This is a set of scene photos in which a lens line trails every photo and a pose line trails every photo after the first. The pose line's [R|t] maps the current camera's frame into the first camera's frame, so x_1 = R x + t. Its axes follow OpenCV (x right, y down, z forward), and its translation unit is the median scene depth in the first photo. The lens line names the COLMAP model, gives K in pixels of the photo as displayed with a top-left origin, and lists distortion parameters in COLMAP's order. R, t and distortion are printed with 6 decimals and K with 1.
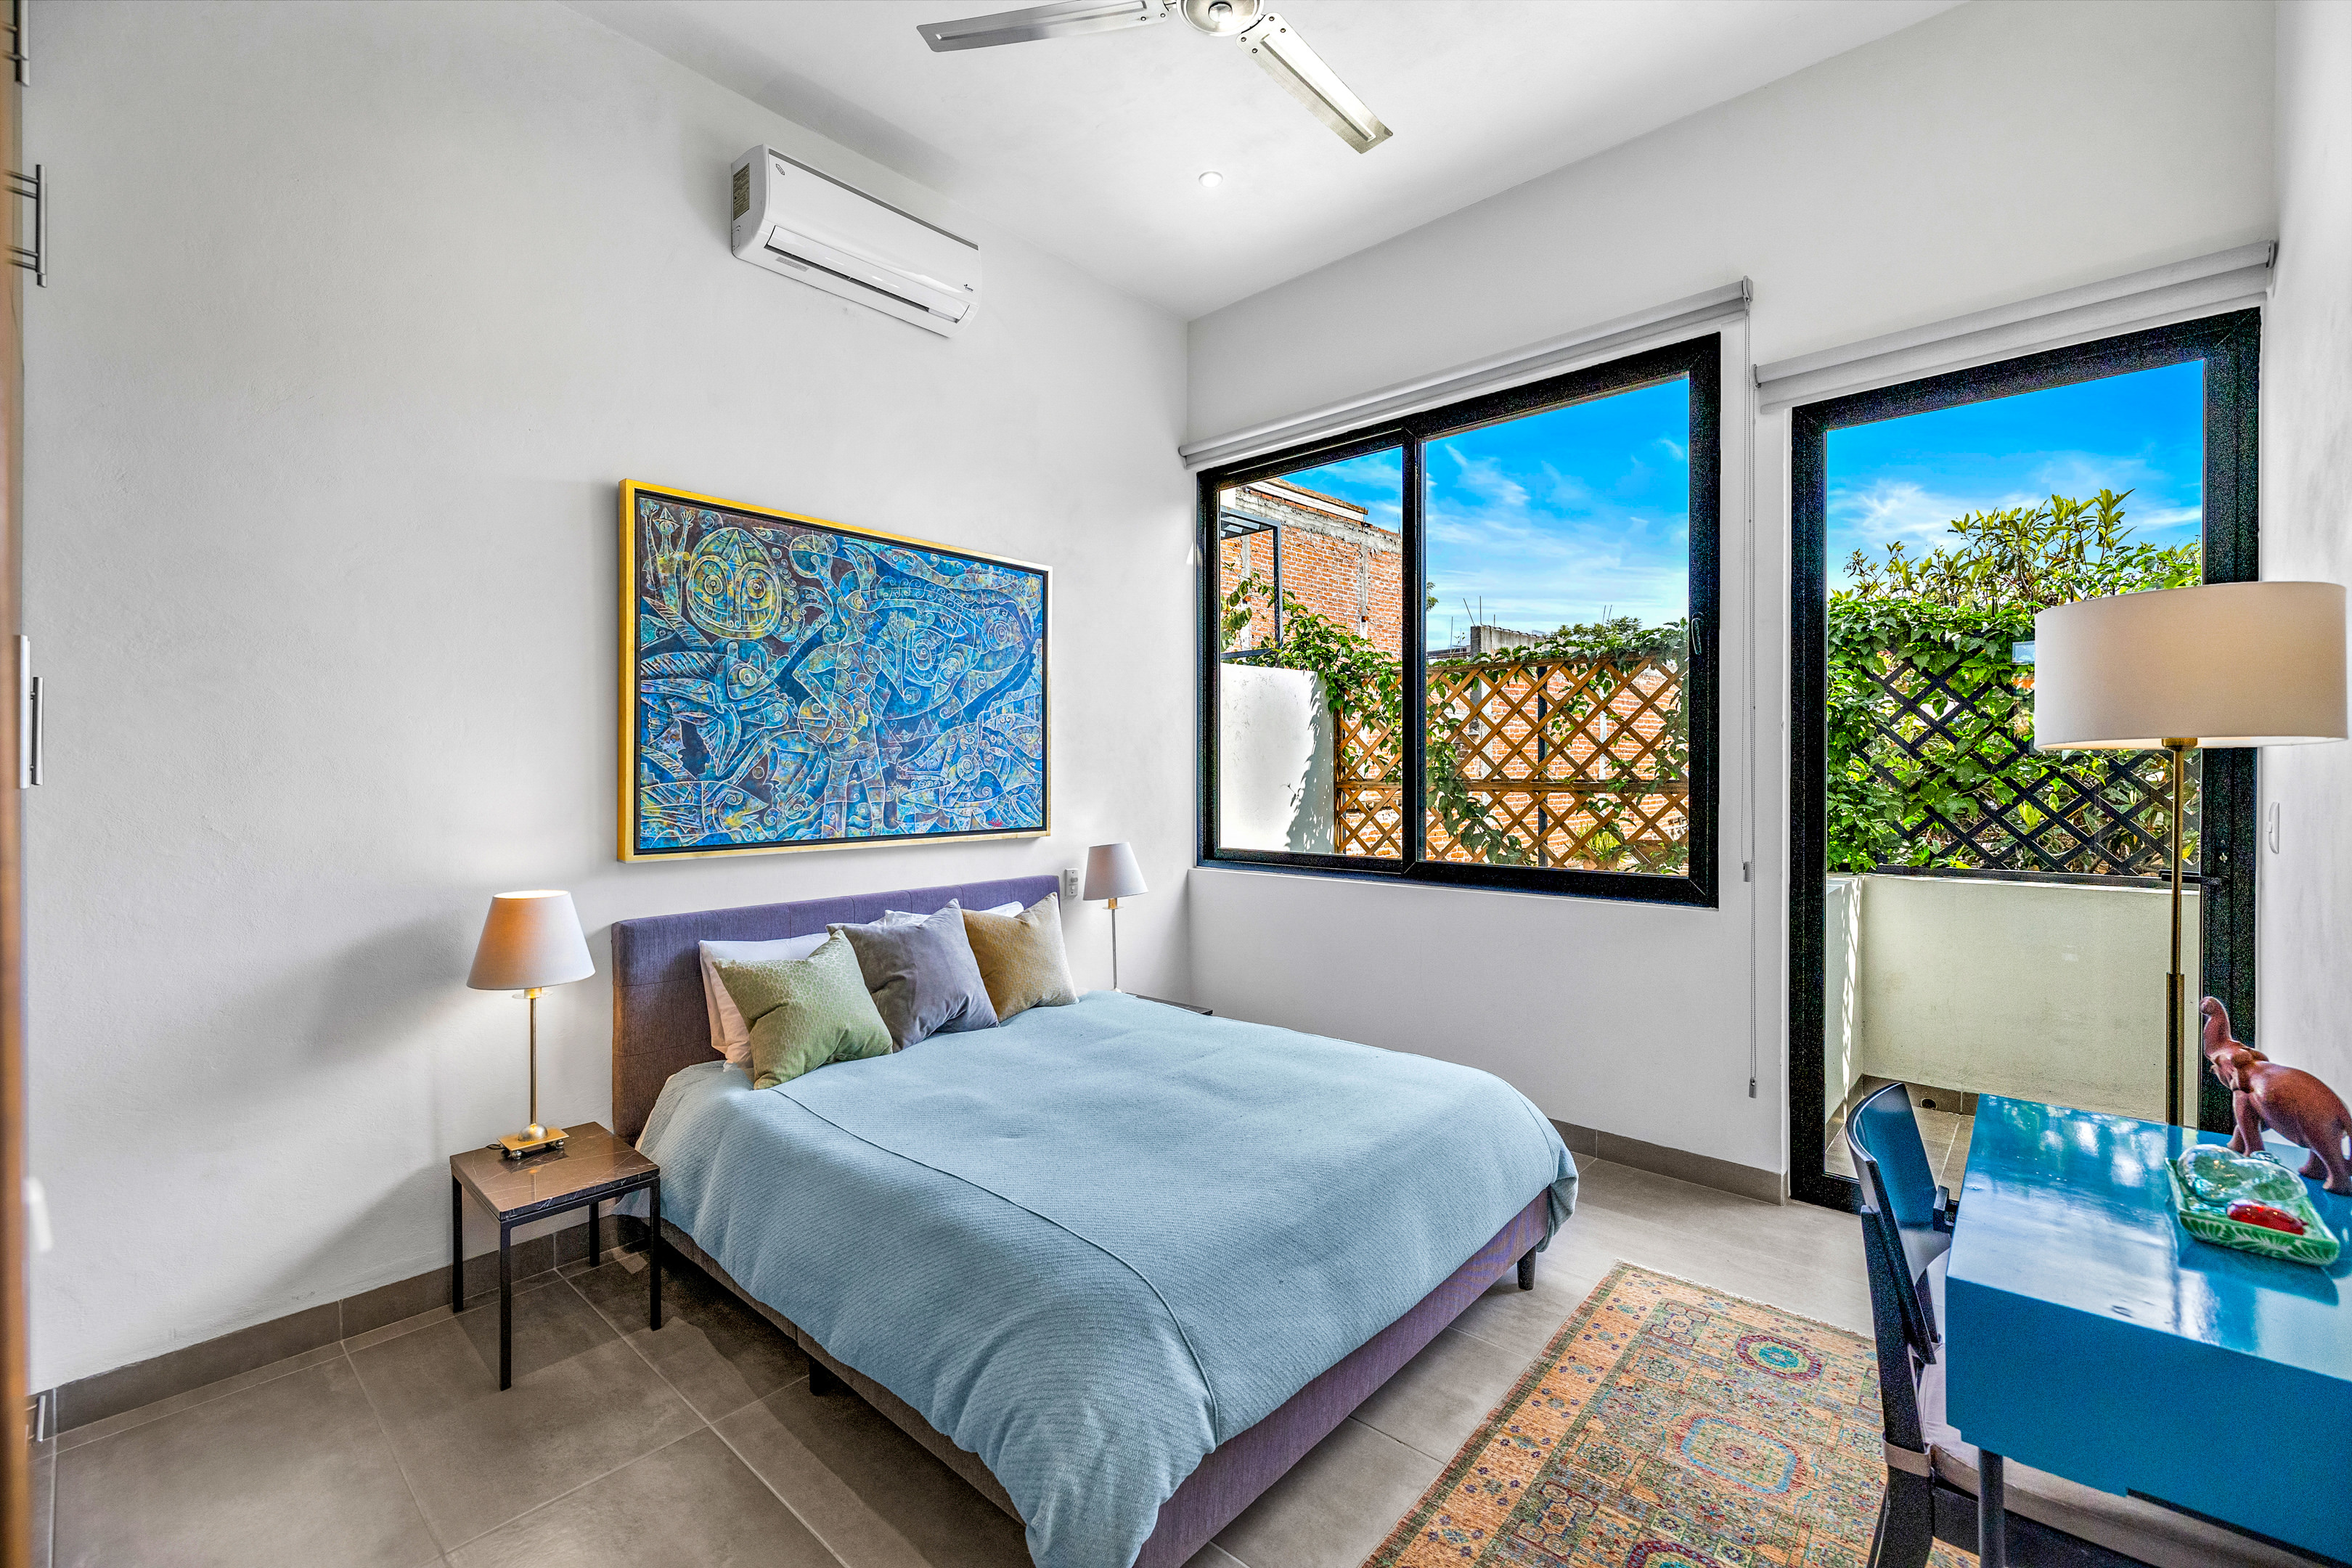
lens RADIAL K [[990.0, 0, 1184.2], [0, 990.0, 779.8], [0, 0, 1]] dist [0.000800, -0.000181]
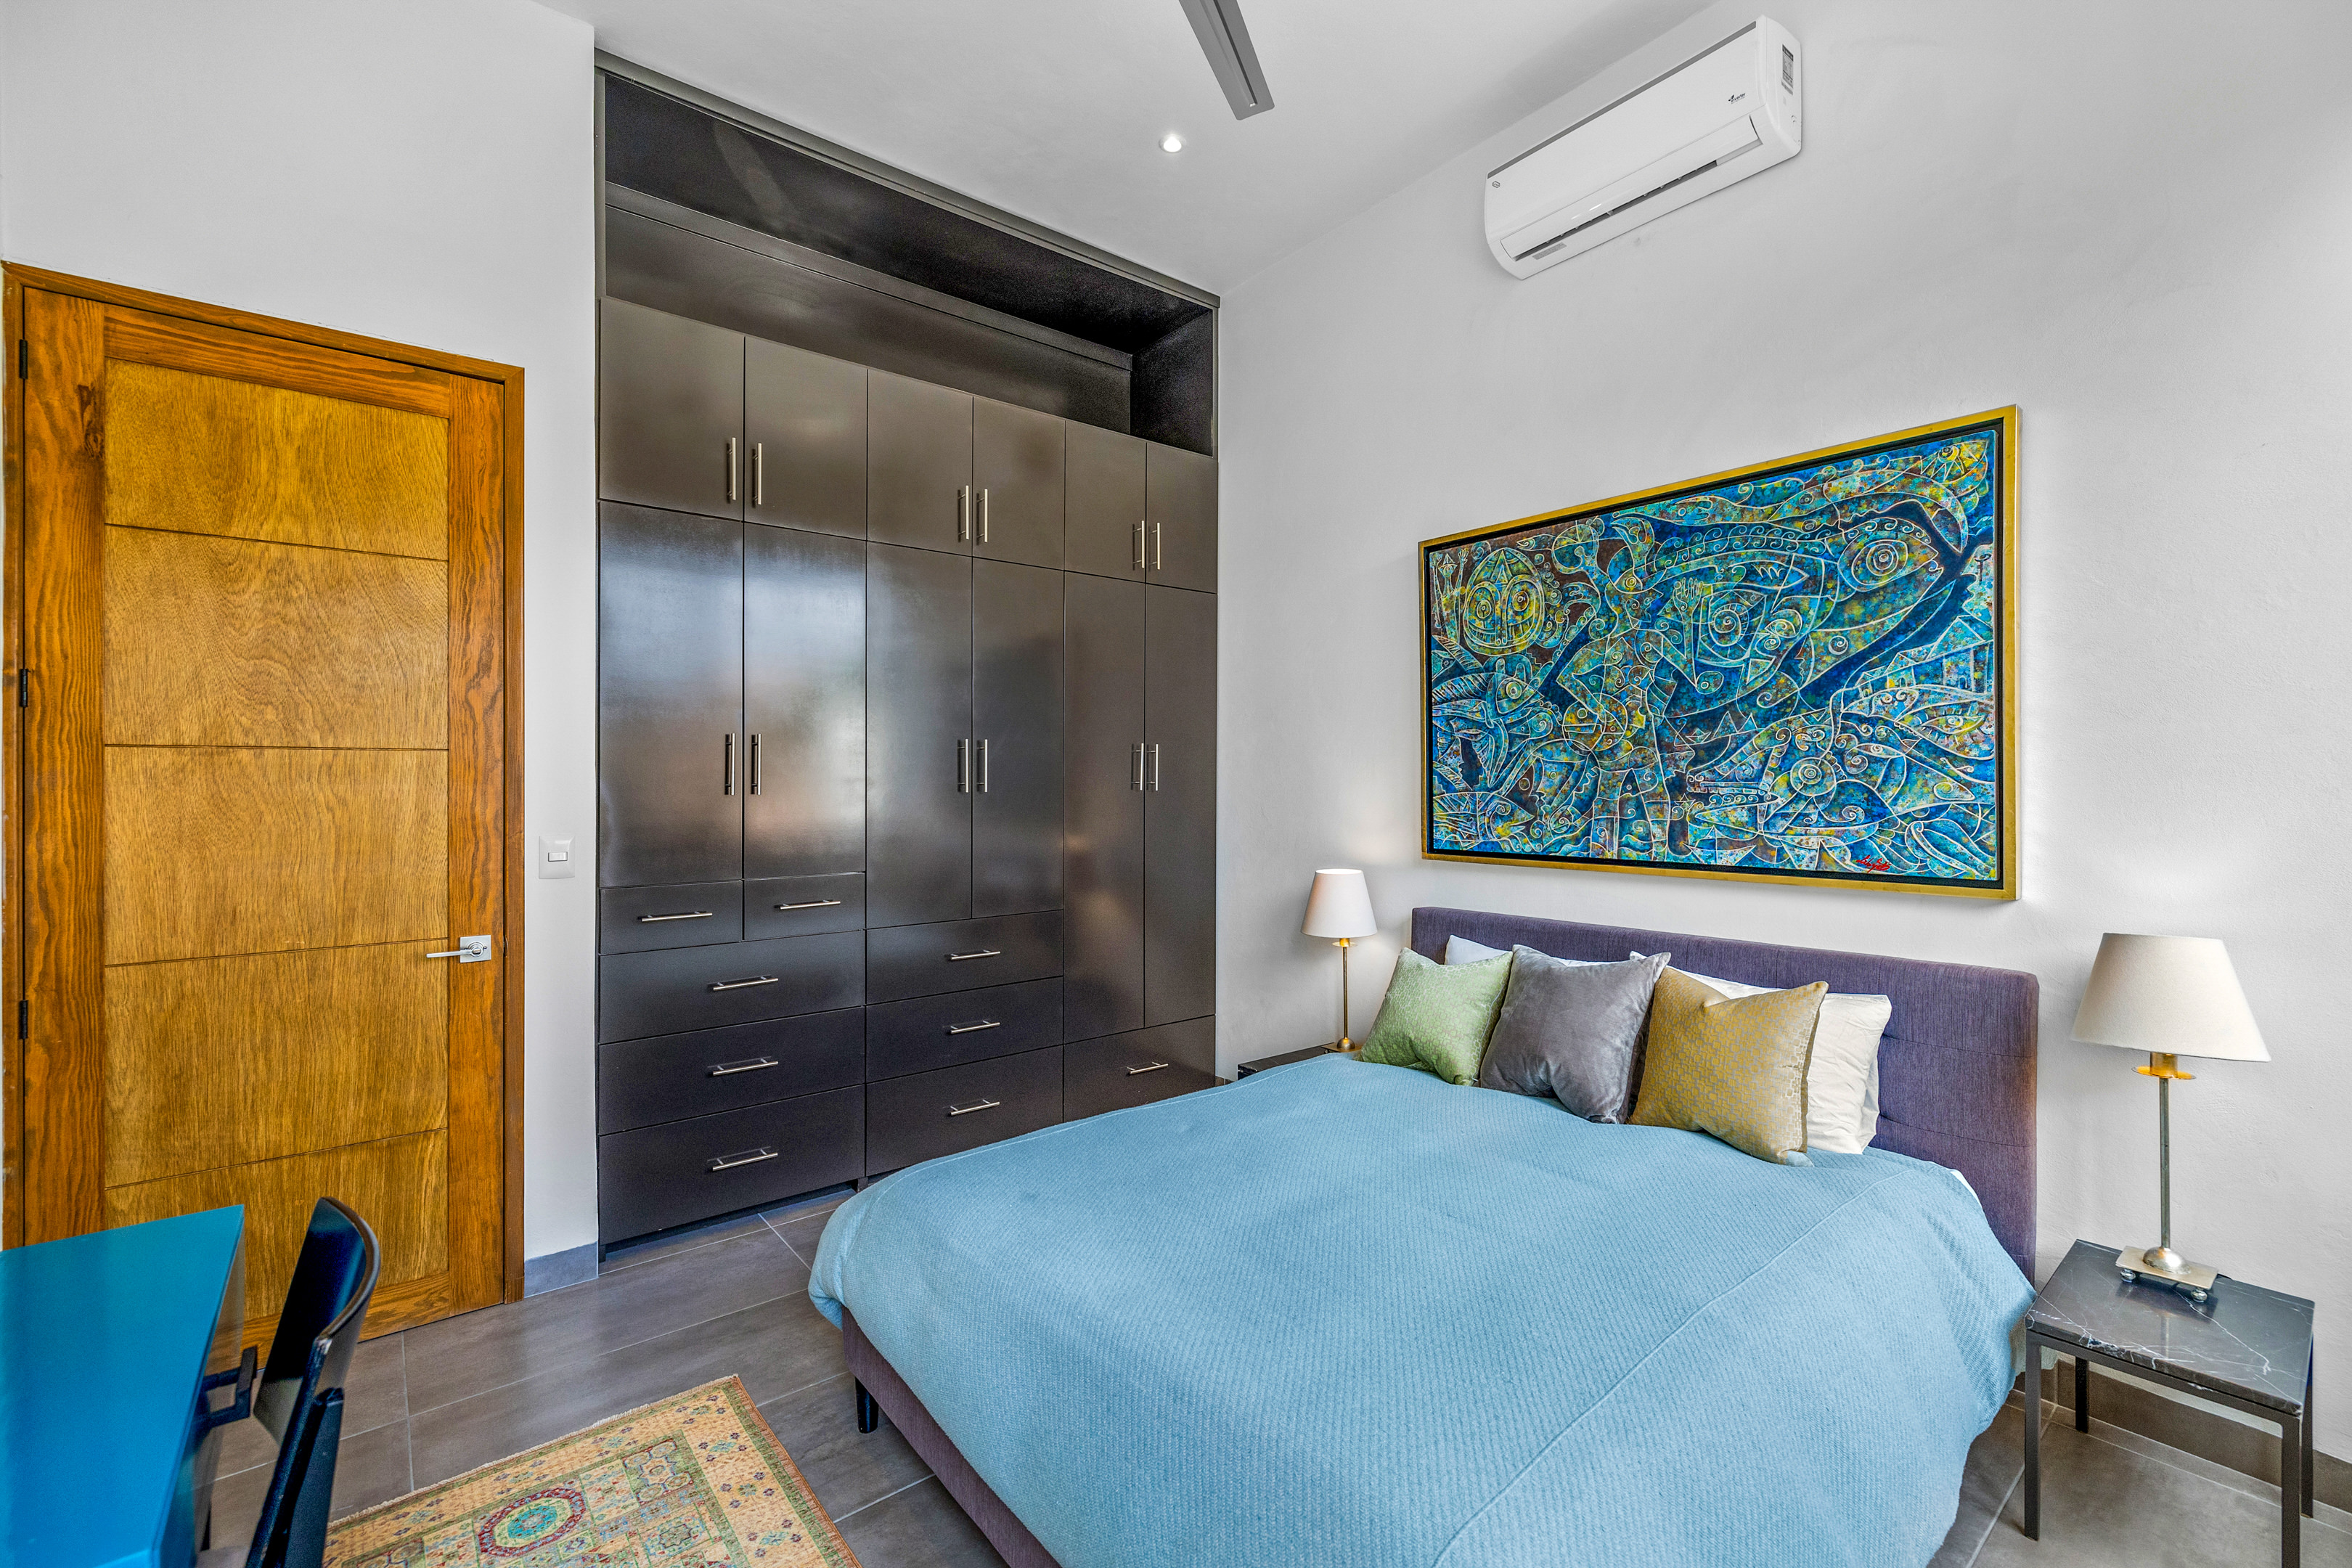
lens RADIAL K [[990.0, 0, 1173.9], [0, 990.0, 787.1], [0, 0, 1]] dist [0.000800, -0.000181]
pose [[-0.164675, 0.003193, -0.986343, 0.585436], [-0.005385, 0.999977, 0.004136, -0.006144], [0.986333, 0.005993, -0.164654, 0.775139]]
